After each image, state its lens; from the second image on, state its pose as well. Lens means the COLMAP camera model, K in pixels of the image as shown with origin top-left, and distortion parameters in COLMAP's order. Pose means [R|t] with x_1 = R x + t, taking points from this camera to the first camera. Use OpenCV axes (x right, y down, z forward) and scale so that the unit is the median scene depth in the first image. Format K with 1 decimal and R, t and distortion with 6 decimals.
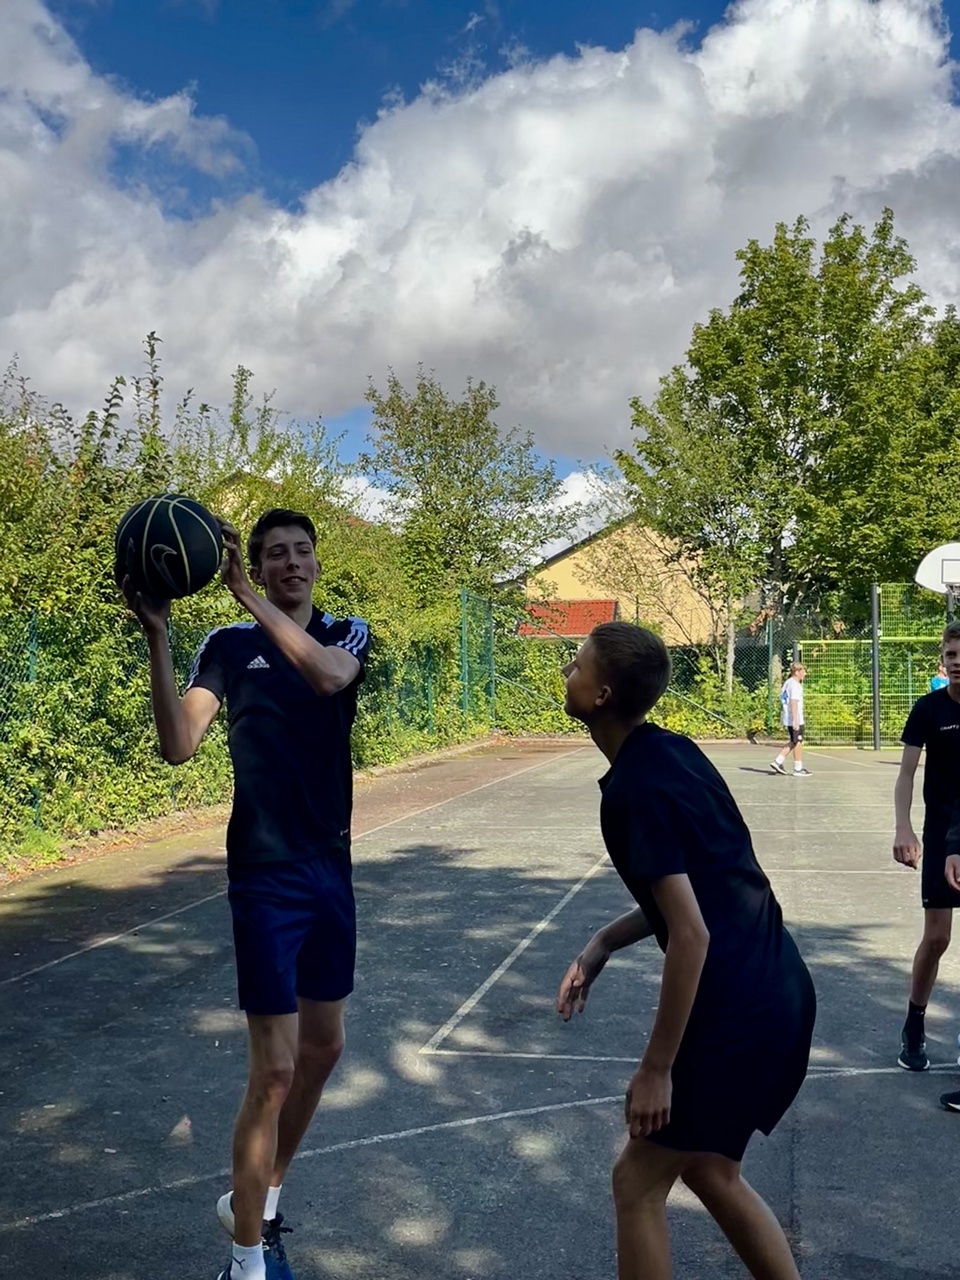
lens RADIAL K [[1488.5, 0, 491.0], [0, 1488.5, 646.5], [0, 0, 1]] dist [-0.032688, 0.000000]
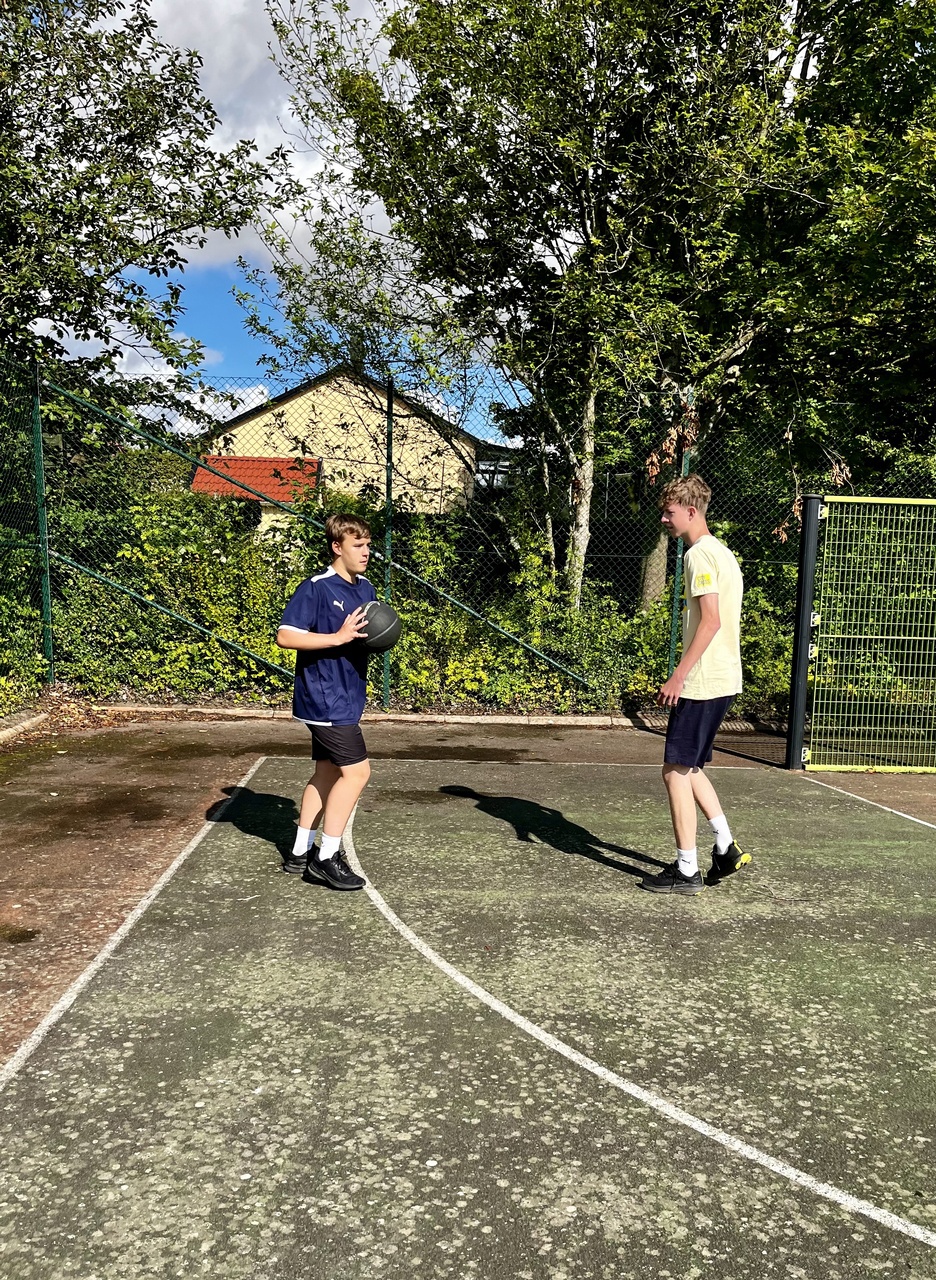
lens RADIAL K [[1022.3, 0, 450.5], [0, 1022.3, 703.3], [0, 0, 1]] dist [0.014185, 0.000445]
pose [[0.973351, 0.007286, 0.229203, 0.046866], [-0.042433, 0.987957, 0.148796, 0.012938], [-0.225358, -0.154556, 0.961939, 0.692328]]
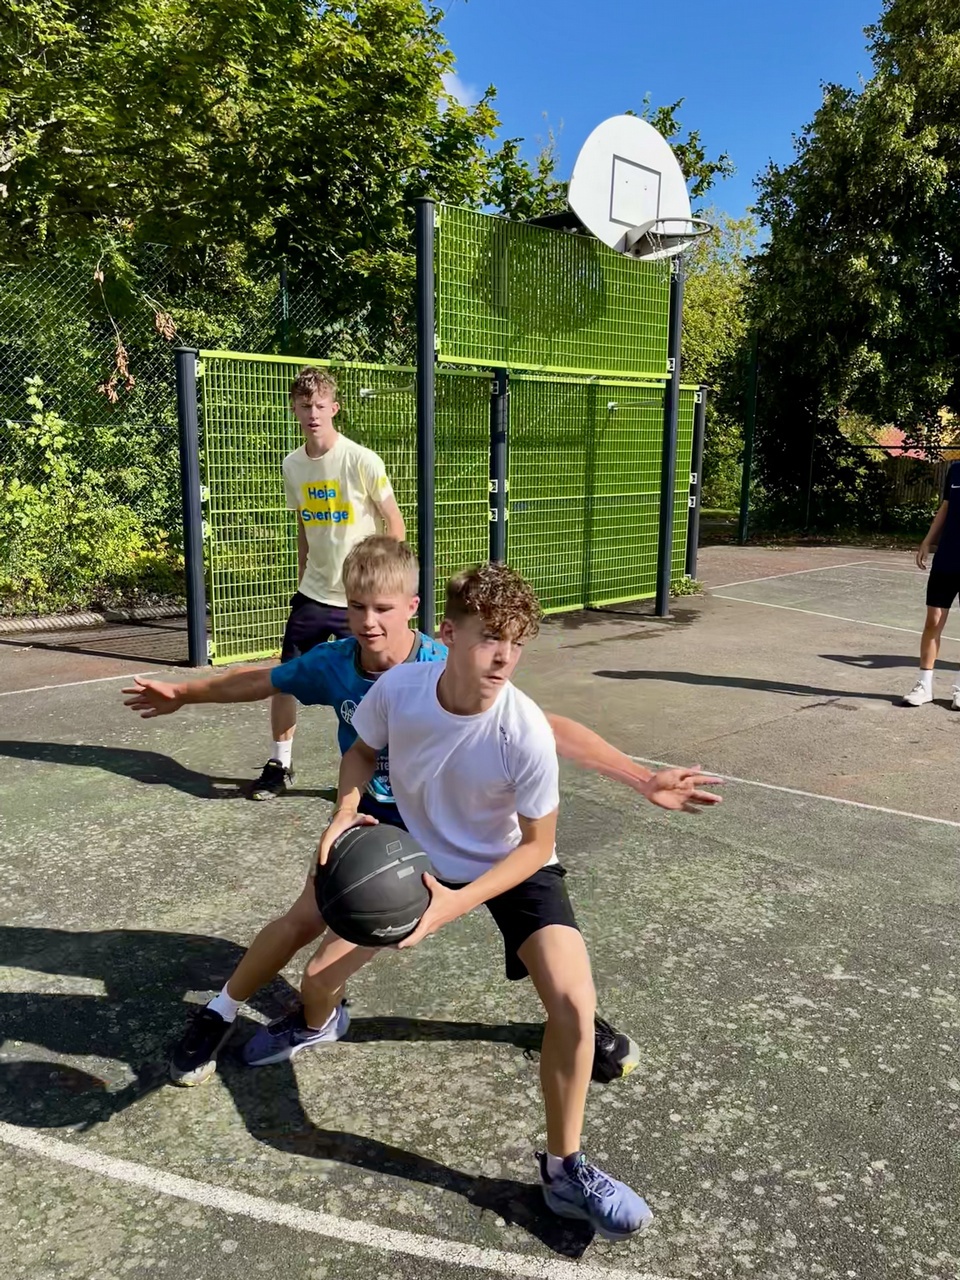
lens RADIAL K [[1062.5, 0, 477.8], [0, 1062.5, 637.7], [0, 0, 1]] dist [0.039559, -0.052311]
pose [[0.581006, -0.132320, 0.803072, 0.038050], [-0.032082, 0.982206, 0.185046, 0.012414], [-0.813267, -0.133277, 0.566422, 0.734547]]
